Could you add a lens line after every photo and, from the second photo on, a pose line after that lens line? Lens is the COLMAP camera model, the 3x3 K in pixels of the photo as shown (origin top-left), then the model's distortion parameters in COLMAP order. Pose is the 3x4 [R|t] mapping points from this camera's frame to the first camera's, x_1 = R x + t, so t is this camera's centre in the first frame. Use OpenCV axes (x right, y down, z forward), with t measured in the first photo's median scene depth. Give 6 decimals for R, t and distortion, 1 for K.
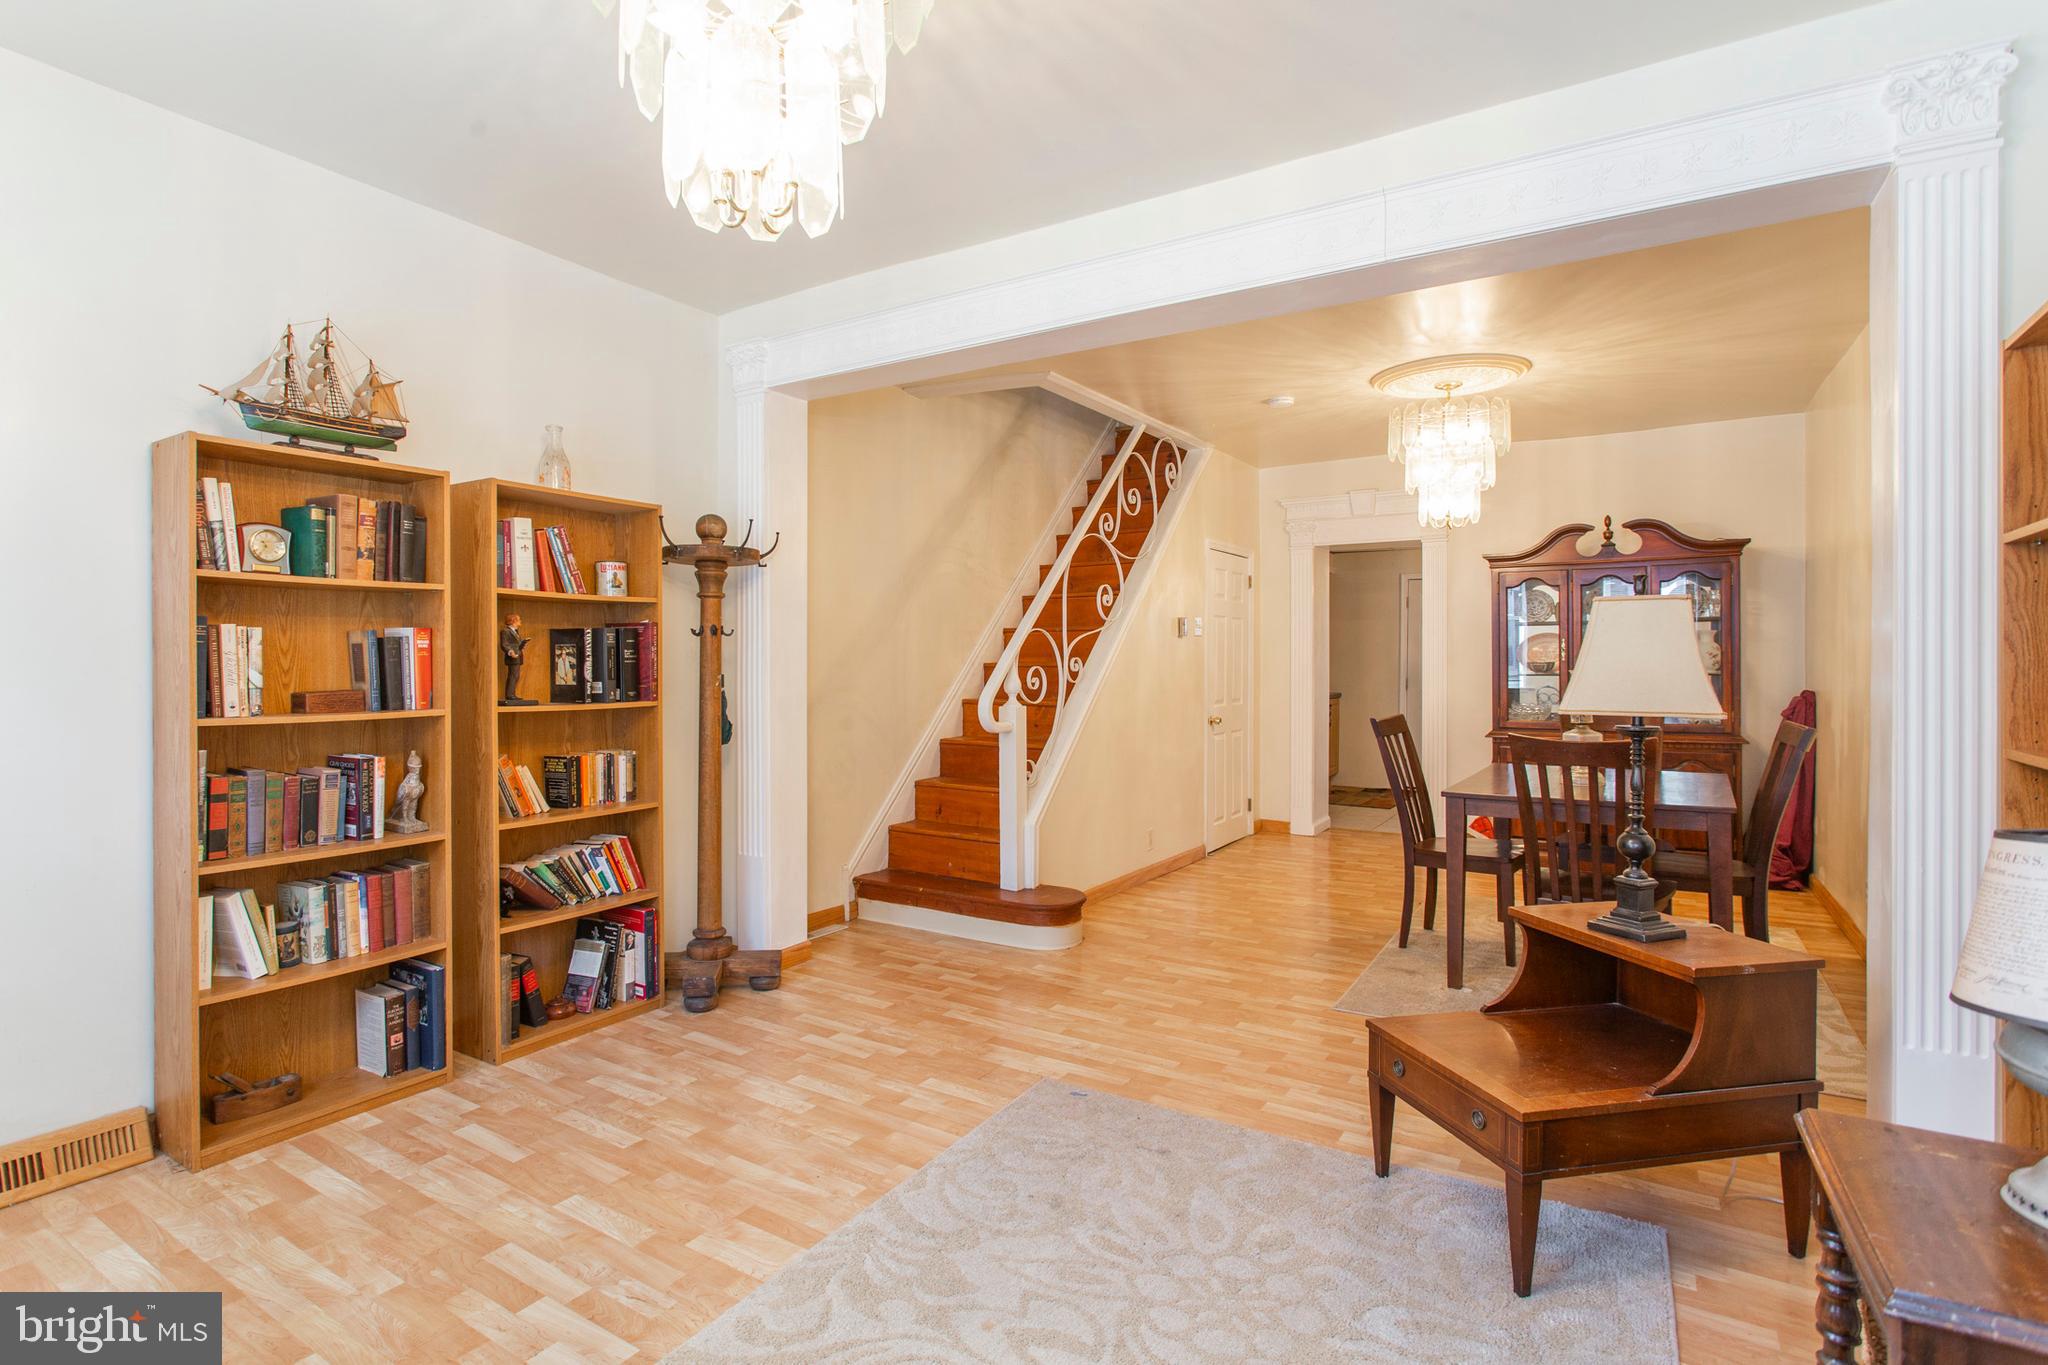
lens RADIAL K [[1014.6, 0, 976.6], [0, 1014.6, 629.3], [0, 0, 1]] dist [-0.013378, 0.000584]
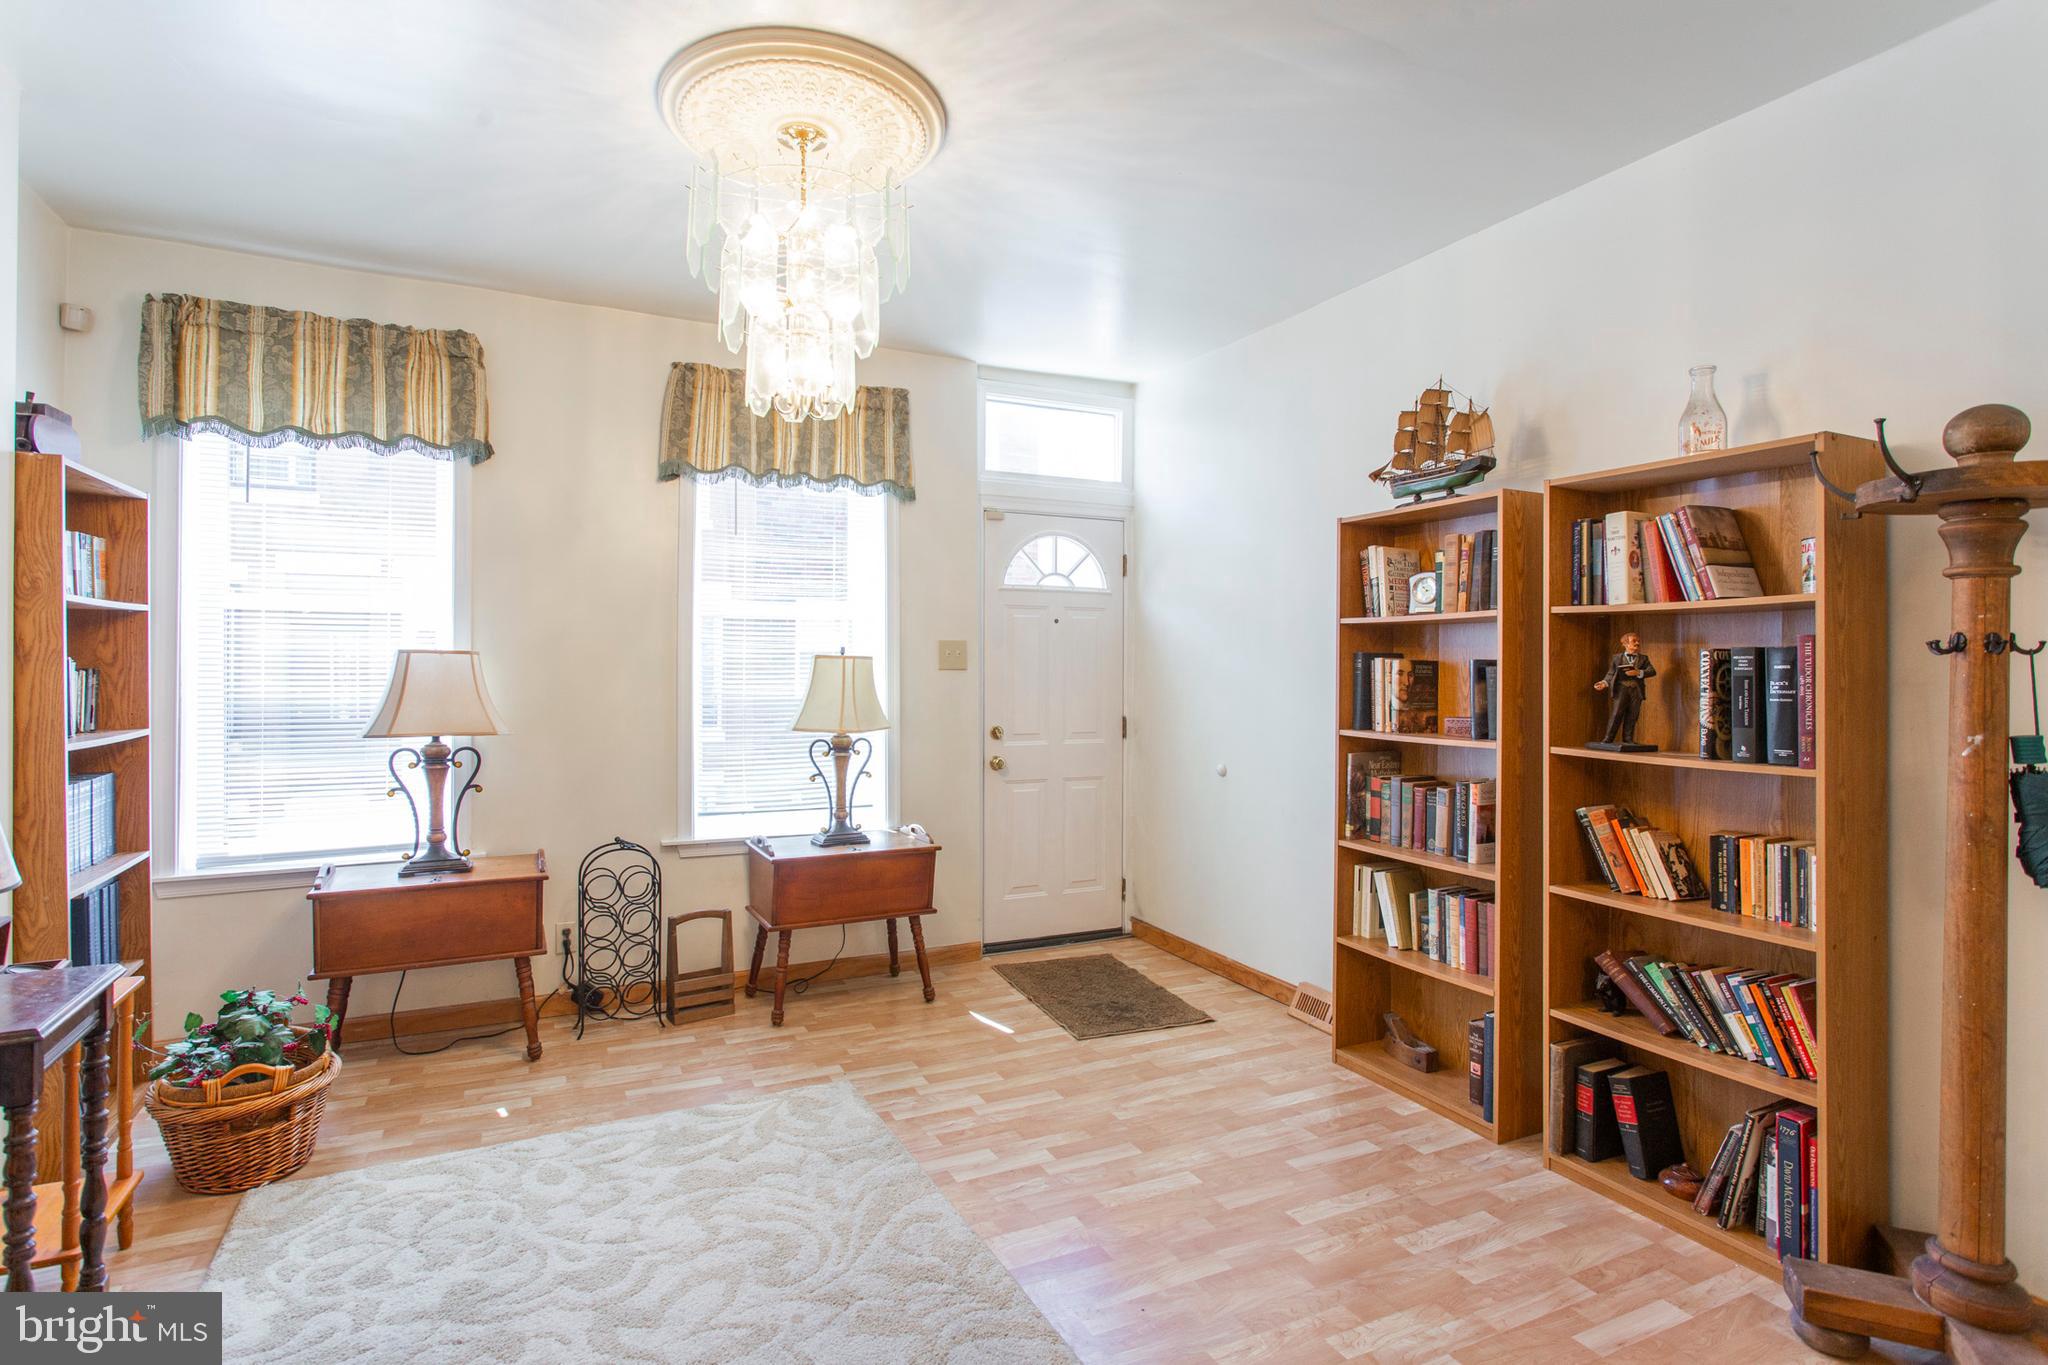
lens RADIAL K [[984.2, 0, 1000.4], [0, 984.2, 660.2], [0, 0, 1]] dist [-0.016431, 0.009583]
pose [[-0.520258, -0.009748, -0.853954, 0.417914], [0.020830, 0.999493, -0.024099, 0.011990], [0.853755, -0.030325, -0.519791, 0.920184]]
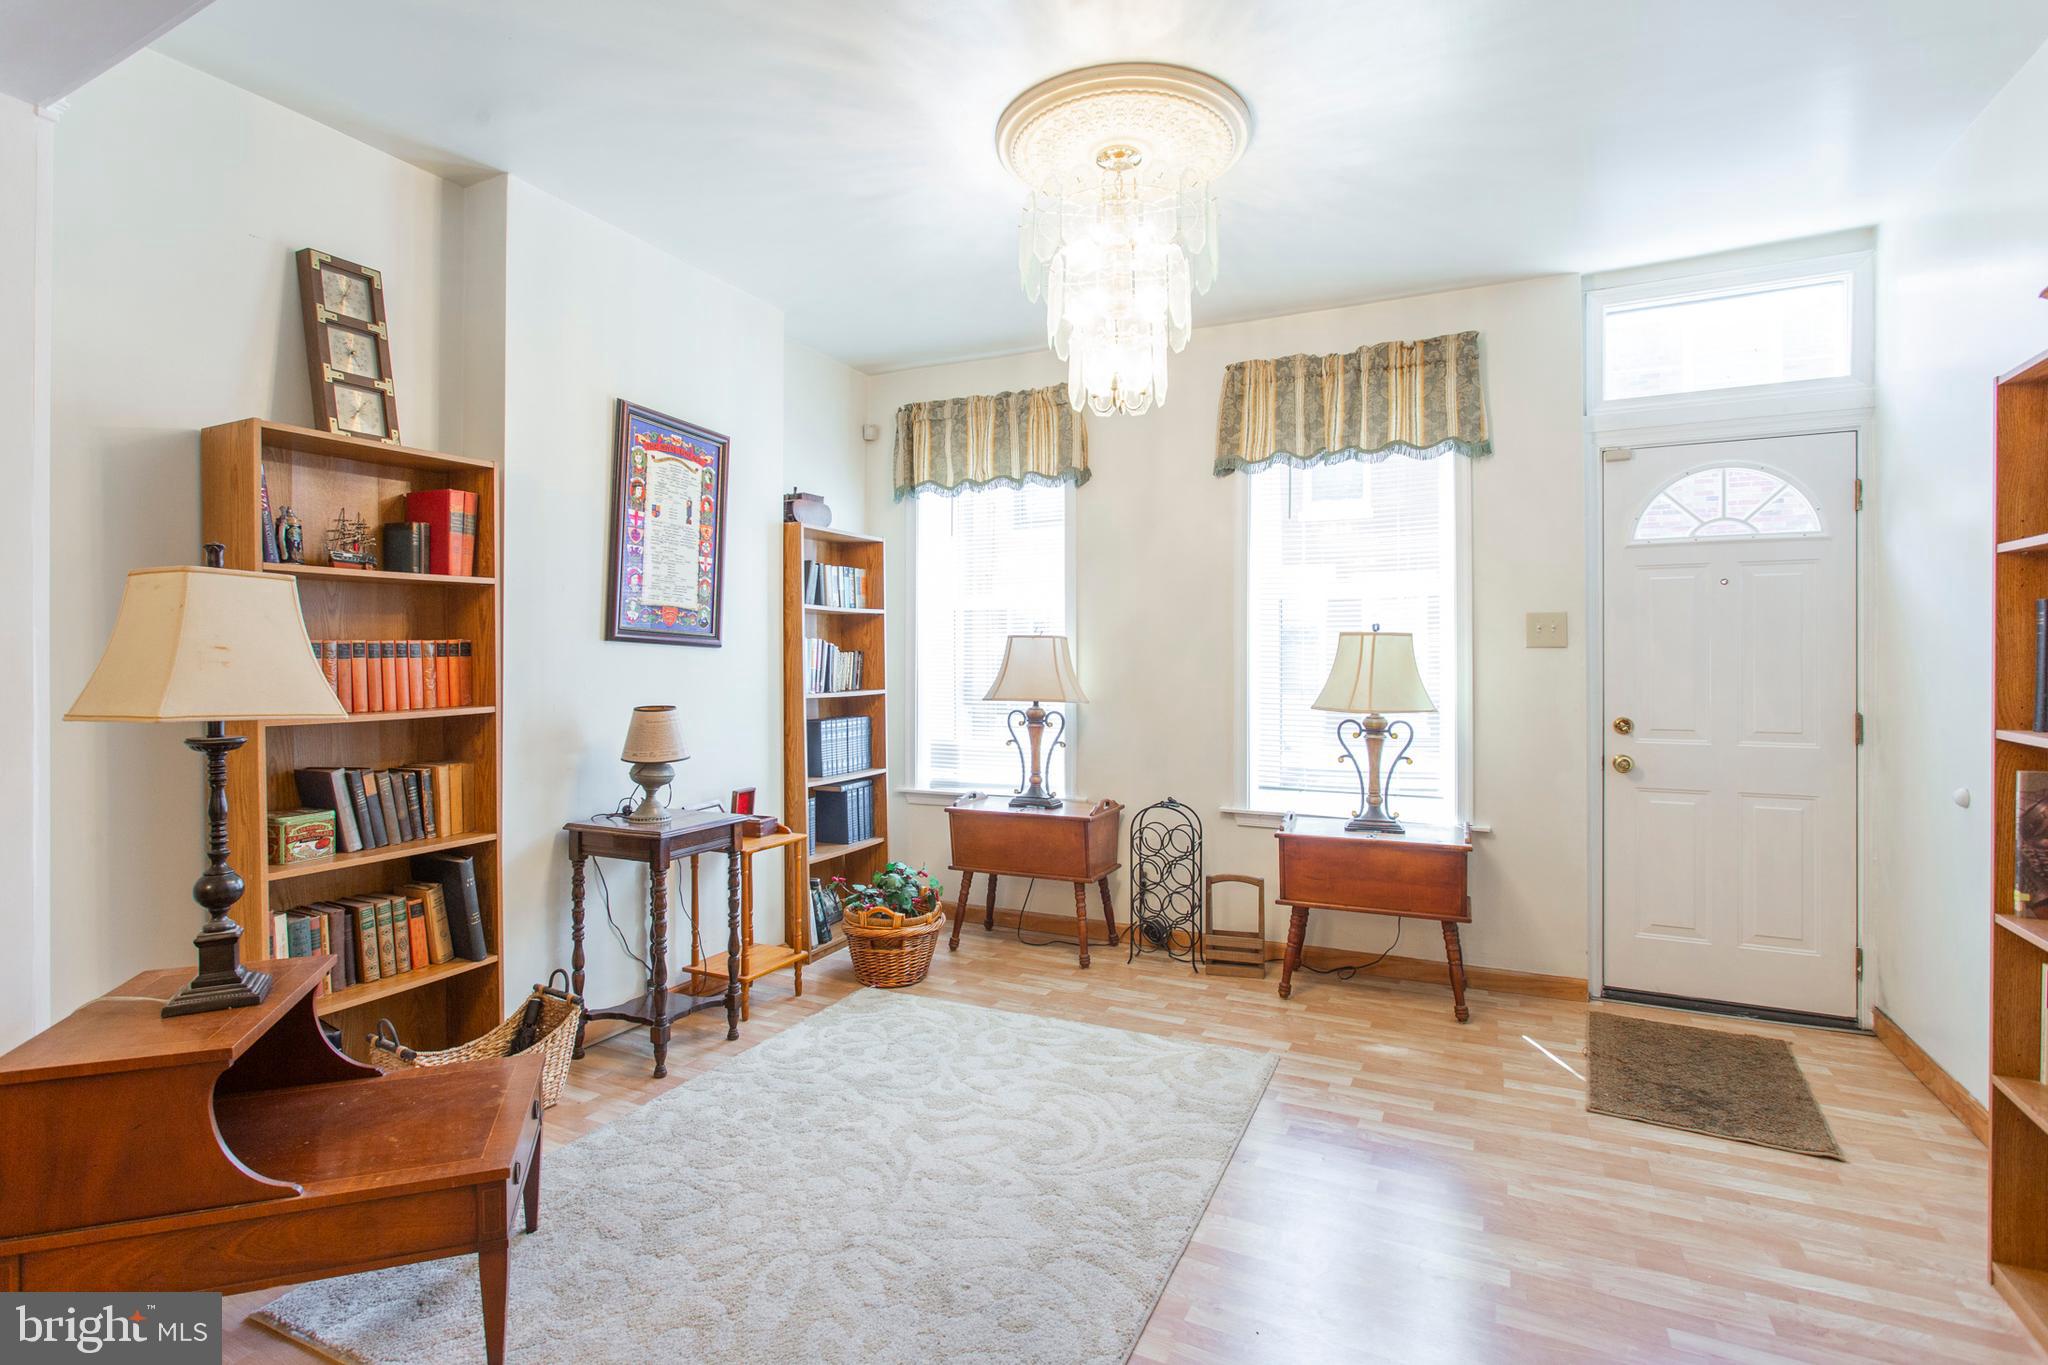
lens RADIAL K [[984.2, 0, 1000.4], [0, 984.2, 660.2], [0, 0, 1]] dist [-0.016431, 0.009583]
pose [[-0.991366, -0.002484, -0.131103, 0.094278], [0.001643, 0.999507, -0.031361, 0.038125], [0.131116, -0.031306, -0.990873, 1.182128]]
